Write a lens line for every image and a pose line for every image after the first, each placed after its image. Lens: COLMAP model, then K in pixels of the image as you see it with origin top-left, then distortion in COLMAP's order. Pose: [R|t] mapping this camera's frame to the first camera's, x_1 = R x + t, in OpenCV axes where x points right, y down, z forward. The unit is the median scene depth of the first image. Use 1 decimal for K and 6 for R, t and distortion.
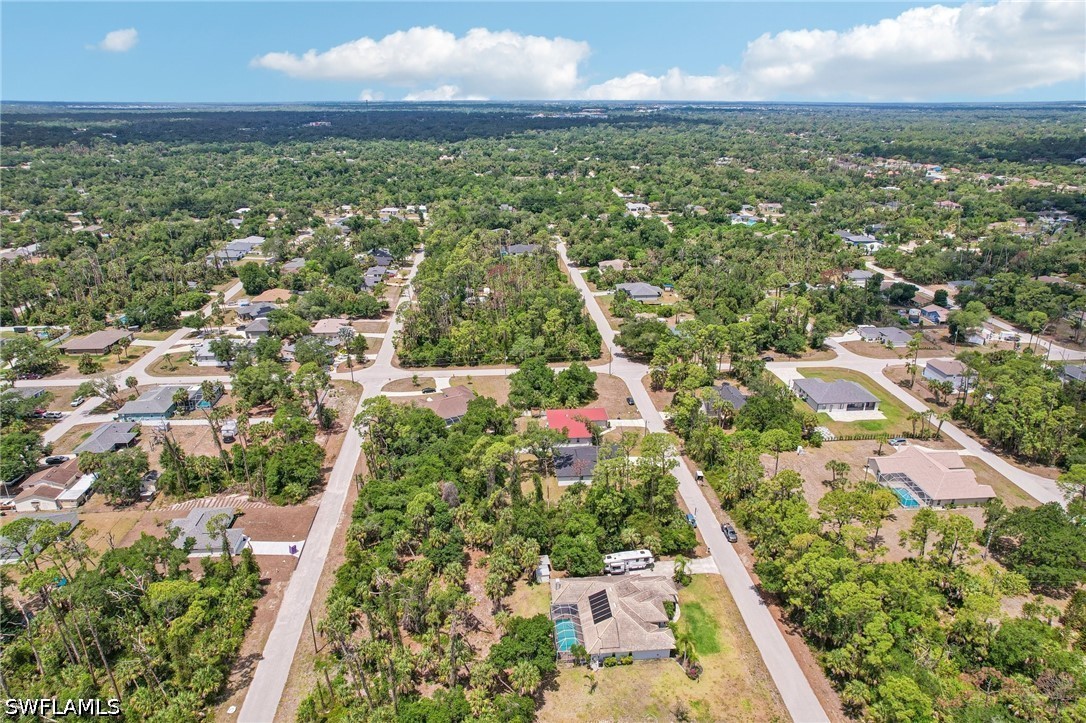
lens RADIAL K [[659.8, 0, 543.5], [0, 659.8, 372.0], [0, 0, 1]] dist [-0.002453, 0.000907]
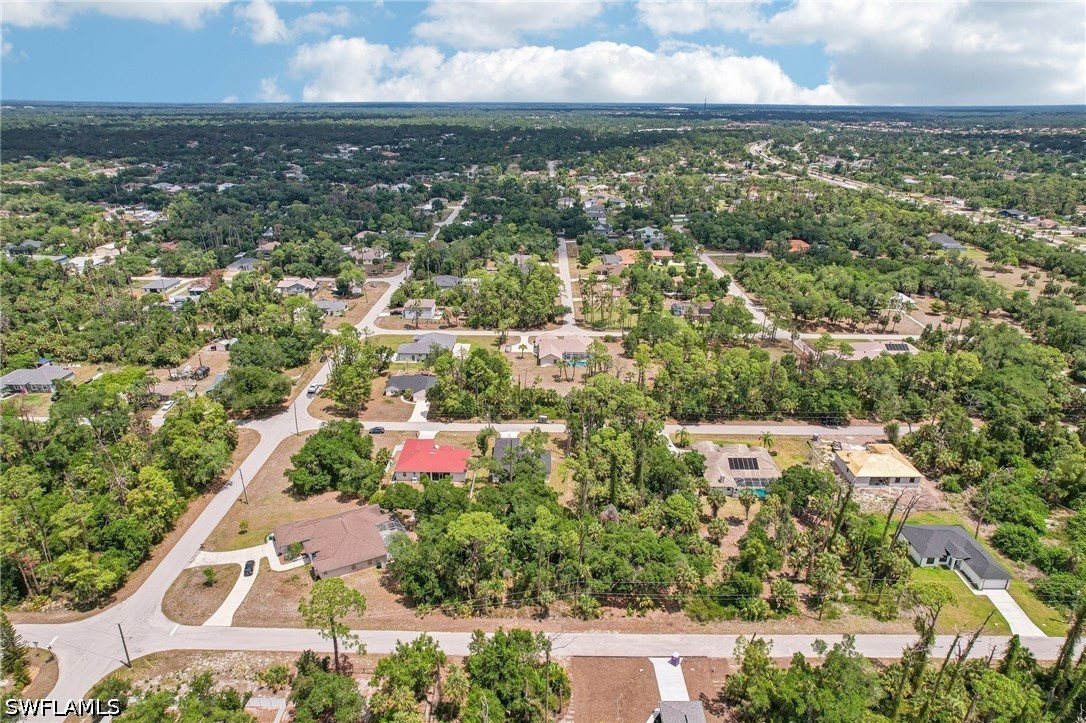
lens RADIAL K [[691.3, 0, 543.0], [0, 691.3, 361.5], [0, 0, 1]] dist [-0.001692, -0.002388]
pose [[0.097921, -0.345483, 0.933302, -0.631633], [0.396508, 0.873704, 0.281820, -0.191655], [-0.912794, 0.342466, 0.222541, 0.555598]]
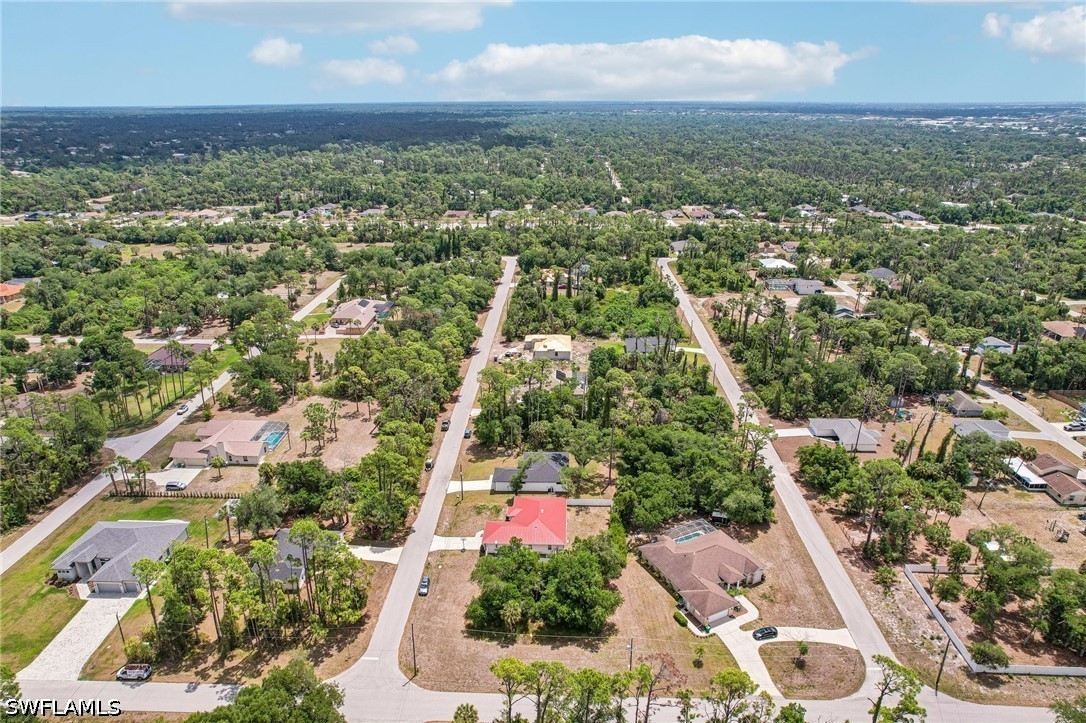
lens RADIAL K [[659.8, 0, 543.5], [0, 659.8, 372.0], [0, 0, 1]] dist [-0.002453, 0.000907]
pose [[-0.991793, -0.038275, 0.121994, -0.053550], [0.061783, 0.691881, 0.719364, -0.477640], [-0.111939, 0.720997, -0.683837, 1.194033]]
